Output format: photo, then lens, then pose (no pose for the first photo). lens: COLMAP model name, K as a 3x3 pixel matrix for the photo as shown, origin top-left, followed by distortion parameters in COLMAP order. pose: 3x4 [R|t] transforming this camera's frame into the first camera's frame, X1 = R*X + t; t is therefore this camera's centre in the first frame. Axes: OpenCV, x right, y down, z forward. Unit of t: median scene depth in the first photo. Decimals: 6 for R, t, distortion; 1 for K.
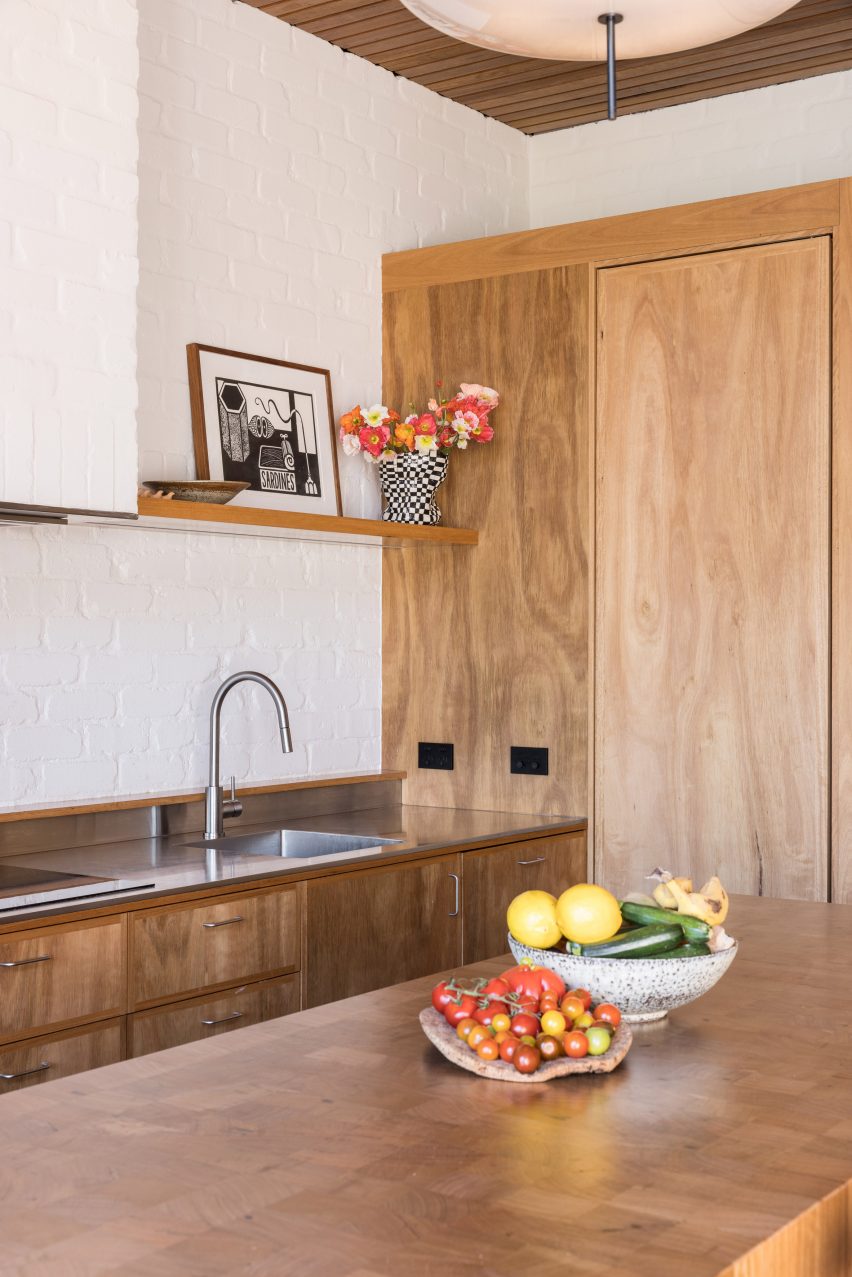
lens RADIAL K [[1638.0, 0, 429.3], [0, 1638.0, 647.1], [0, 0, 1]] dist [-0.009566, 0.000000]
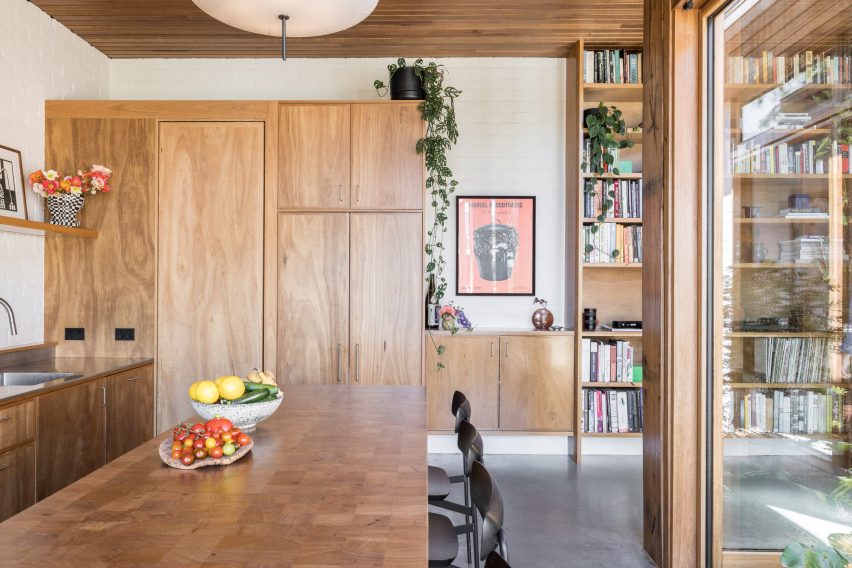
lens RADIAL K [[628.1, 0, 424.6], [0, 628.1, 285.0], [0, 0, 1]] dist [-0.000574, -0.008596]
pose [[0.823832, 0.002418, 0.566829, -0.092727], [-0.001535, 0.999997, -0.002034, 0.002373], [-0.566832, 0.000805, 0.823833, 0.052113]]
